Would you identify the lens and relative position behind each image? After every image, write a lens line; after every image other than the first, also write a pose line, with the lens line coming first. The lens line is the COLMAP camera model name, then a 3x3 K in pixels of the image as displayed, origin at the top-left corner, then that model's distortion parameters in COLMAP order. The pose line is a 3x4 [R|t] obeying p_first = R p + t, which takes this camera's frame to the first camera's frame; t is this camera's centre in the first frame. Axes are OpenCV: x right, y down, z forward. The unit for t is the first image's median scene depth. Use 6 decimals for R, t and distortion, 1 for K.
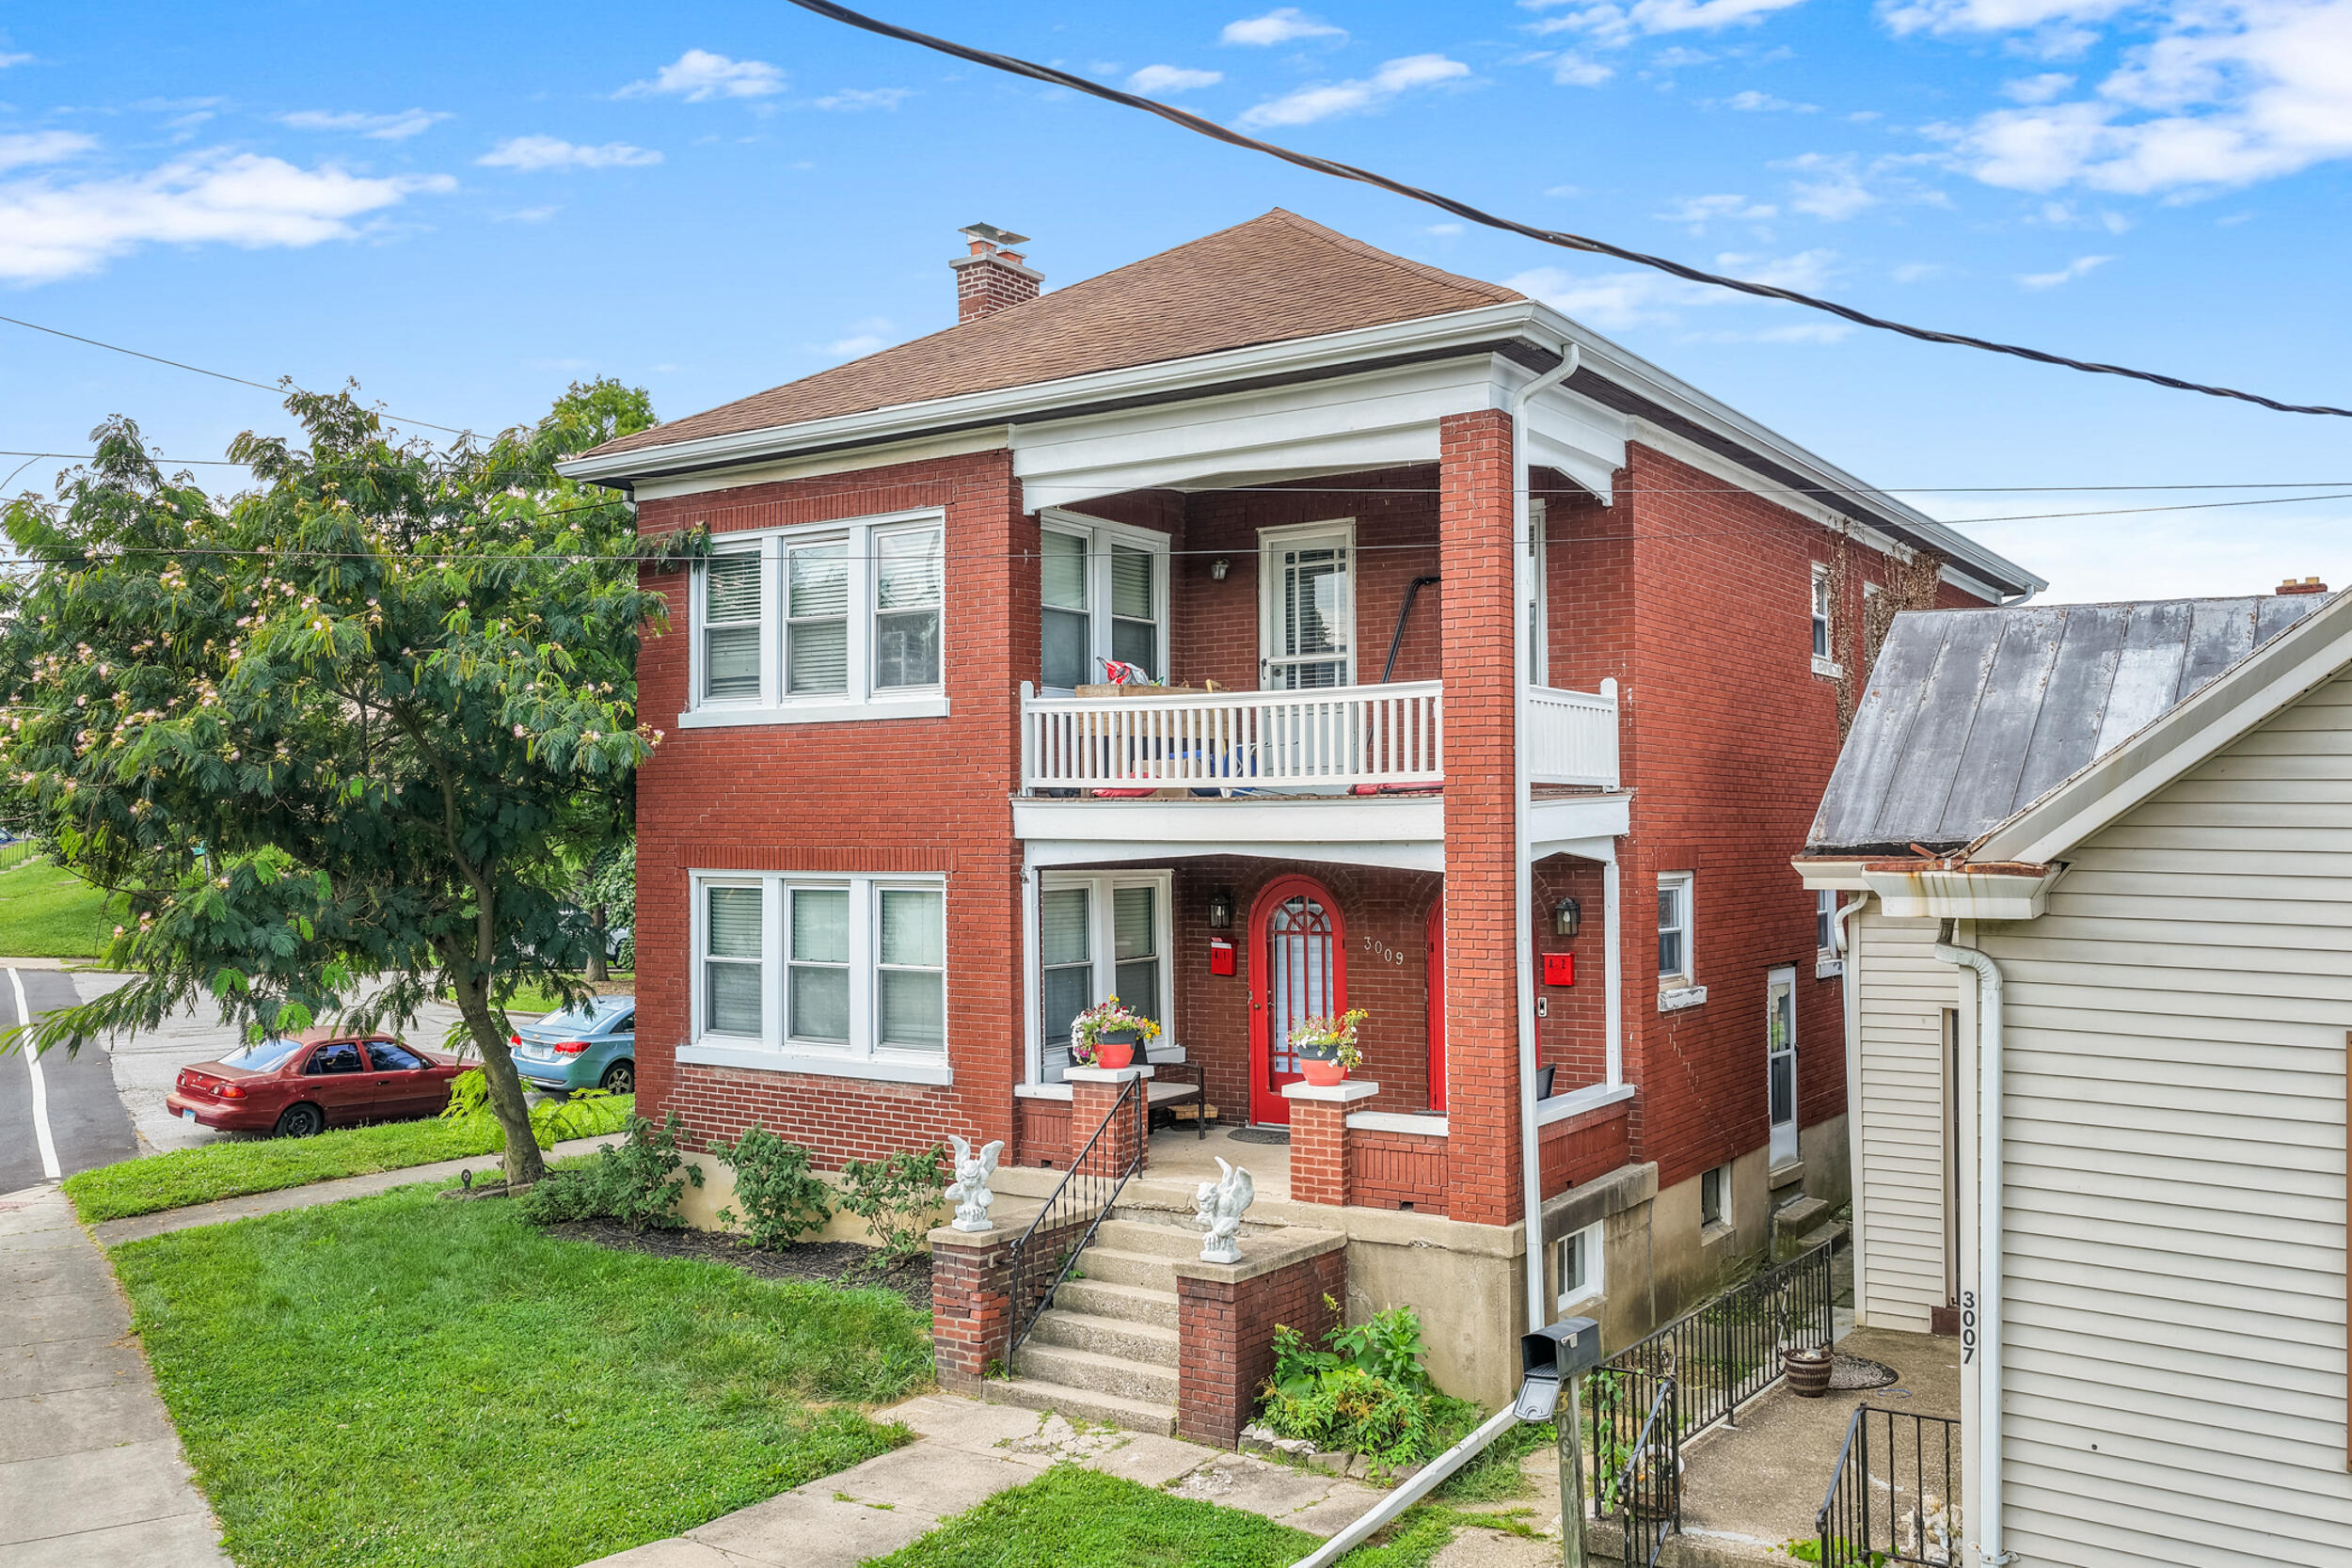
lens RADIAL K [[1958.9, 0, 1176.0], [0, 1958.9, 784.0], [0, 0, 1]] dist [0.090876, 0.000302]
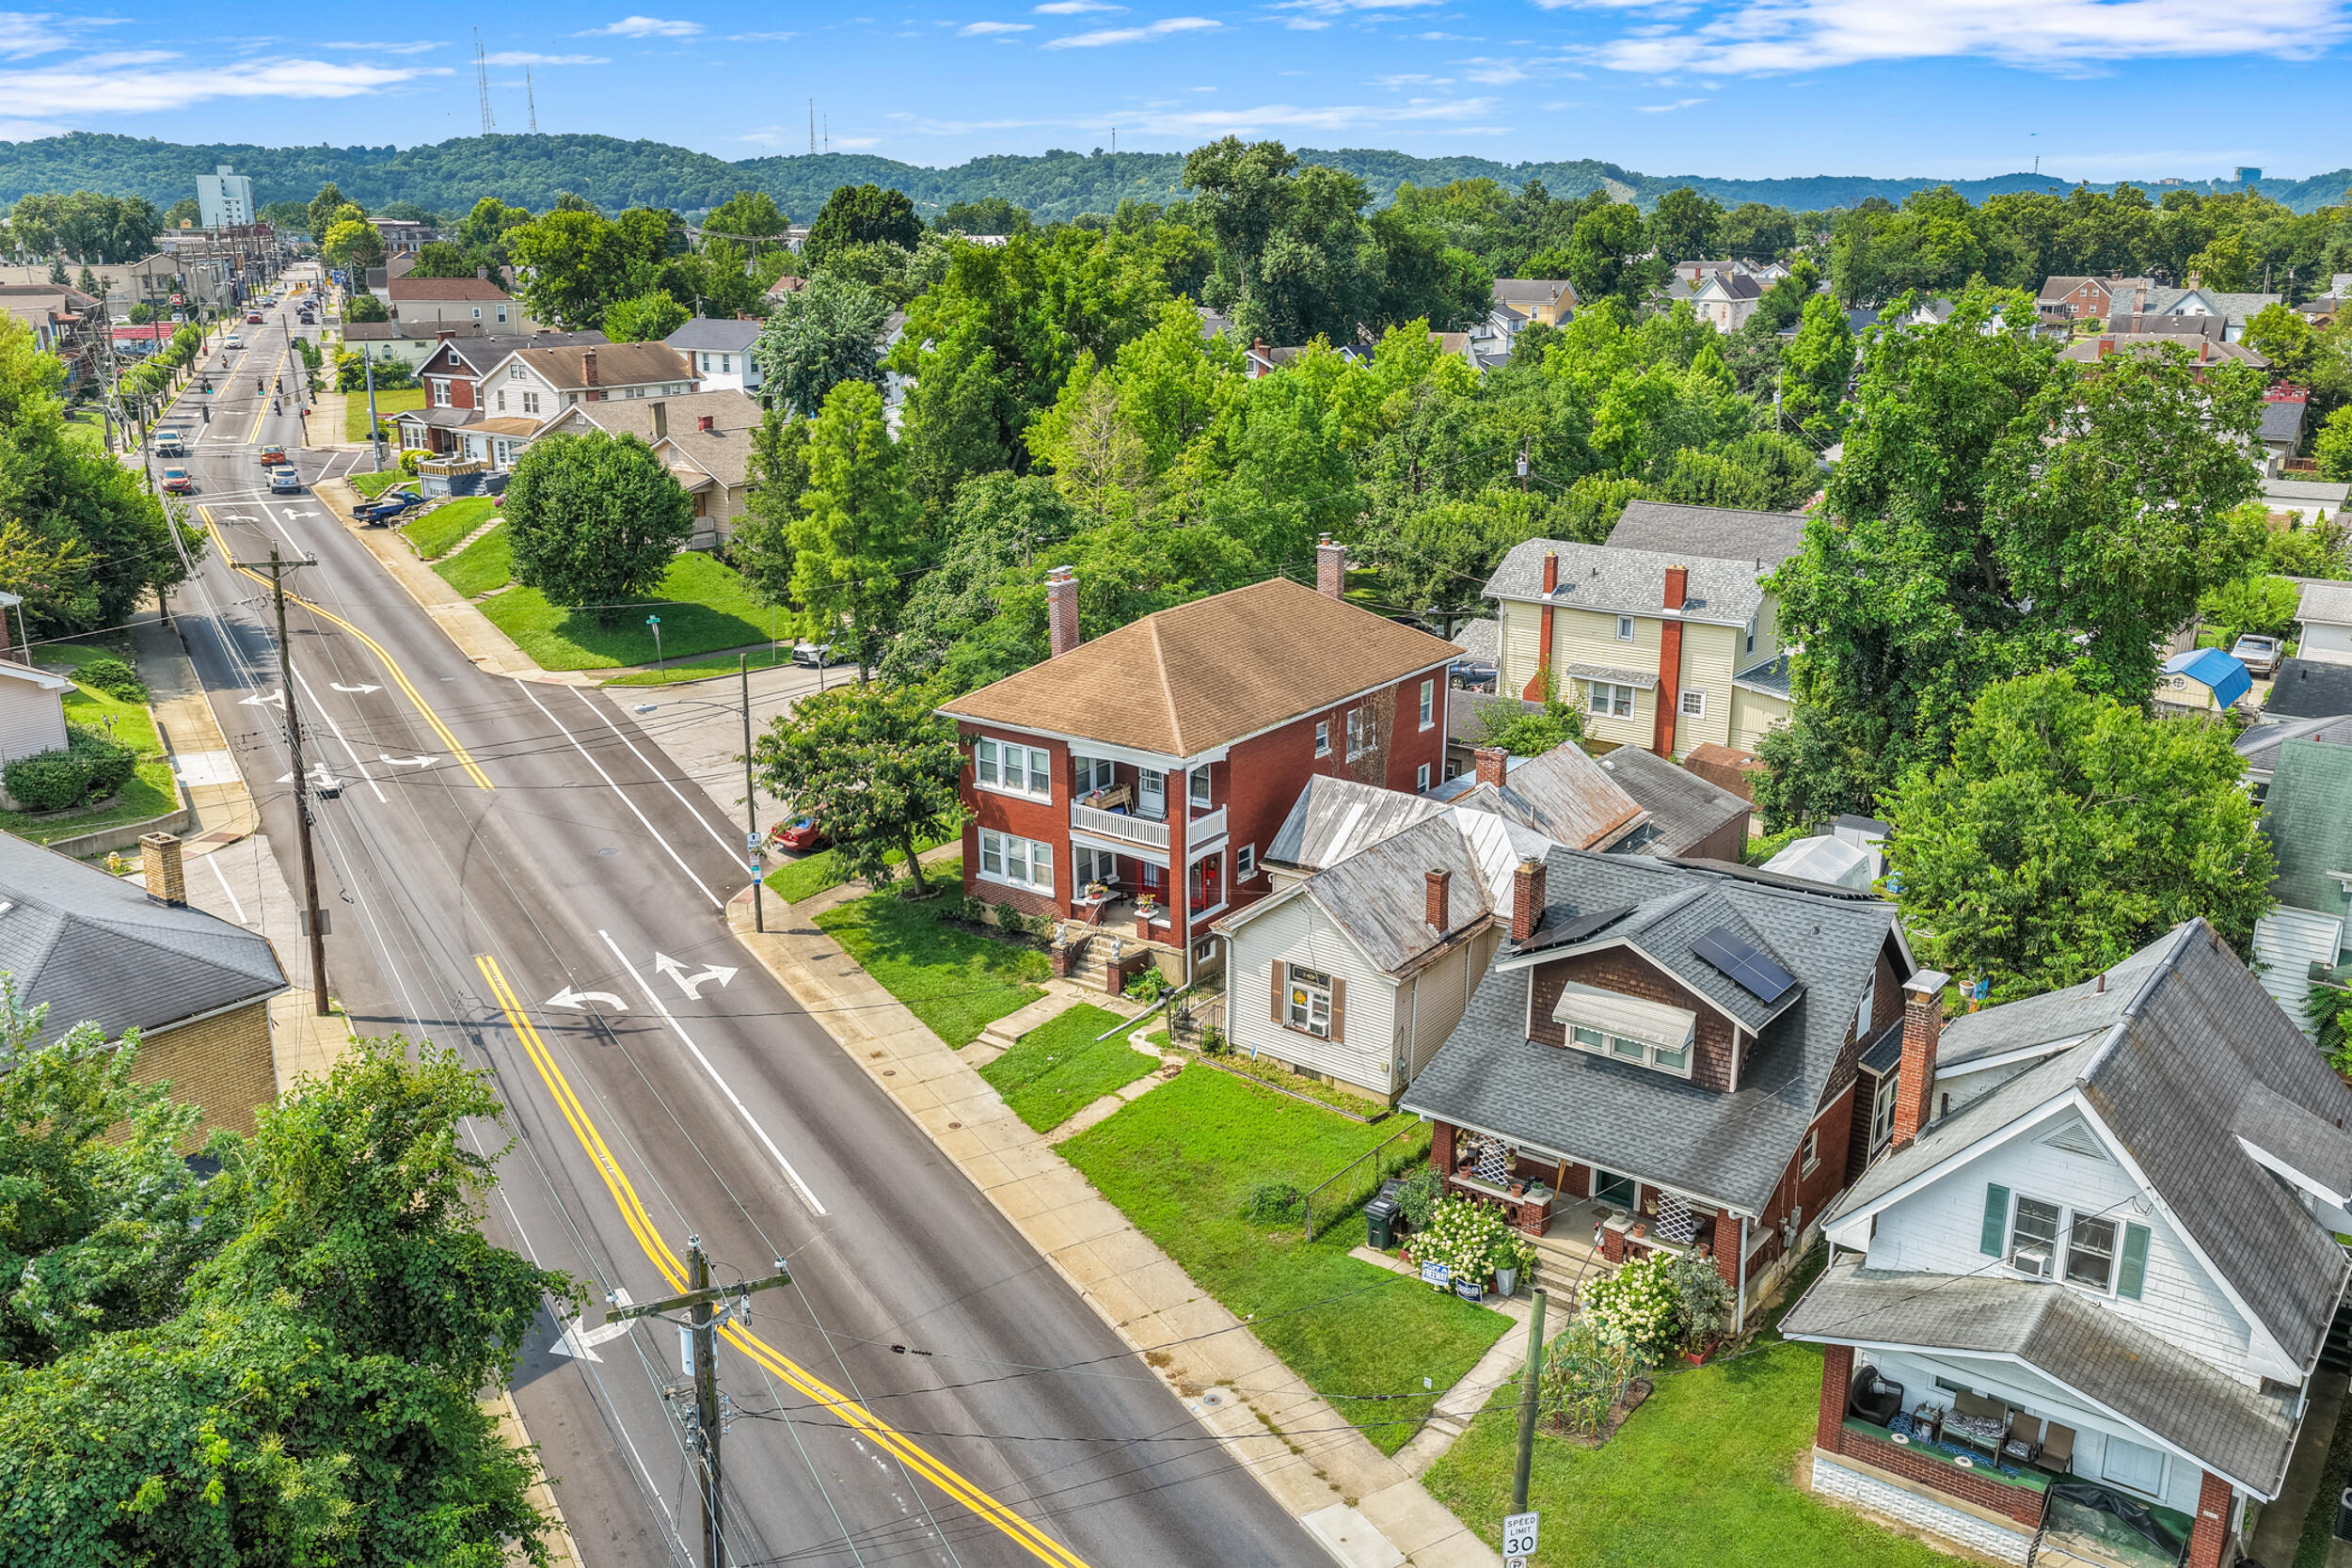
lens RADIAL K [[1958.9, 0, 1176.0], [0, 1958.9, 784.0], [0, 0, 1]] dist [0.090876, 0.000302]
pose [[0.998650, 0.006808, -0.051500, 0.318428], [0.009159, 0.952772, 0.303548, -1.228604], [0.051135, -0.303610, 0.951423, -2.570285]]
